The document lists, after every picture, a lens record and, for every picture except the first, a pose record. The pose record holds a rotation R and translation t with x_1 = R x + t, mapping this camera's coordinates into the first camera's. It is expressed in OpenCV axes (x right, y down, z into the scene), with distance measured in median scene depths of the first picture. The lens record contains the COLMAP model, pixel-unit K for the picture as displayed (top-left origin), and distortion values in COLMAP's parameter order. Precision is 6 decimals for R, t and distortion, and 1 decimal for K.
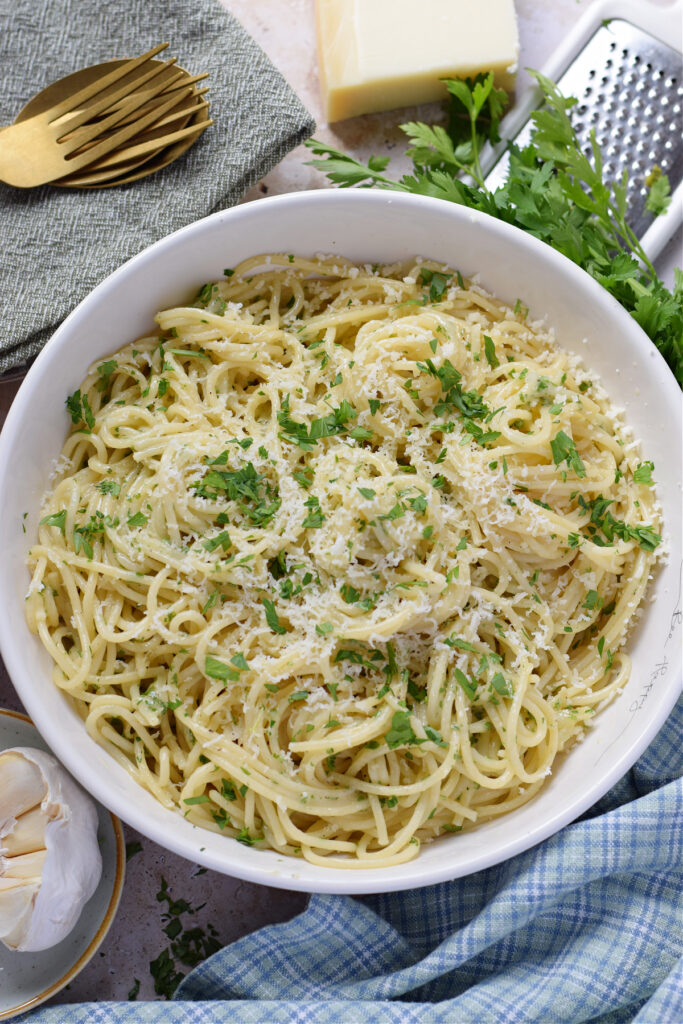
lens RADIAL K [[2327.6, 0, 357.5], [0, 2327.6, 535.3], [0, 0, 1]] dist [-0.134298, 0.000000]
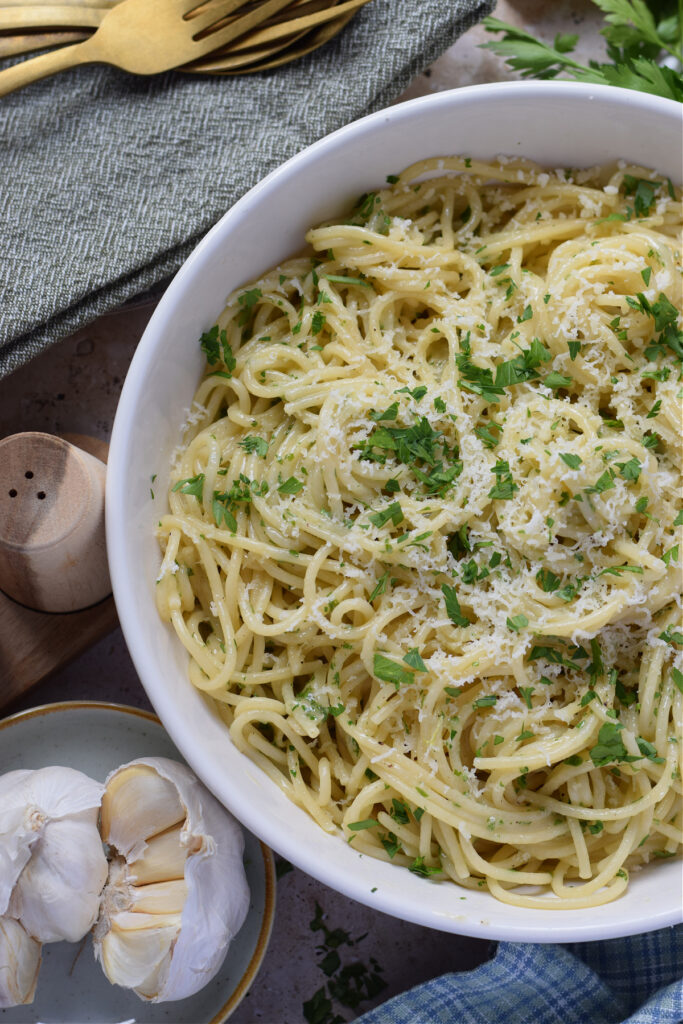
lens RADIAL K [[2327.6, 0, 338.4], [0, 2327.6, 518.4], [0, 0, 1]] dist [-0.134298, 0.000000]
pose [[0.999534, 0.003823, -0.030277, -0.051732], [-0.001313, 0.996593, 0.082471, -0.063651], [0.030489, -0.082393, 0.996133, 0.167966]]
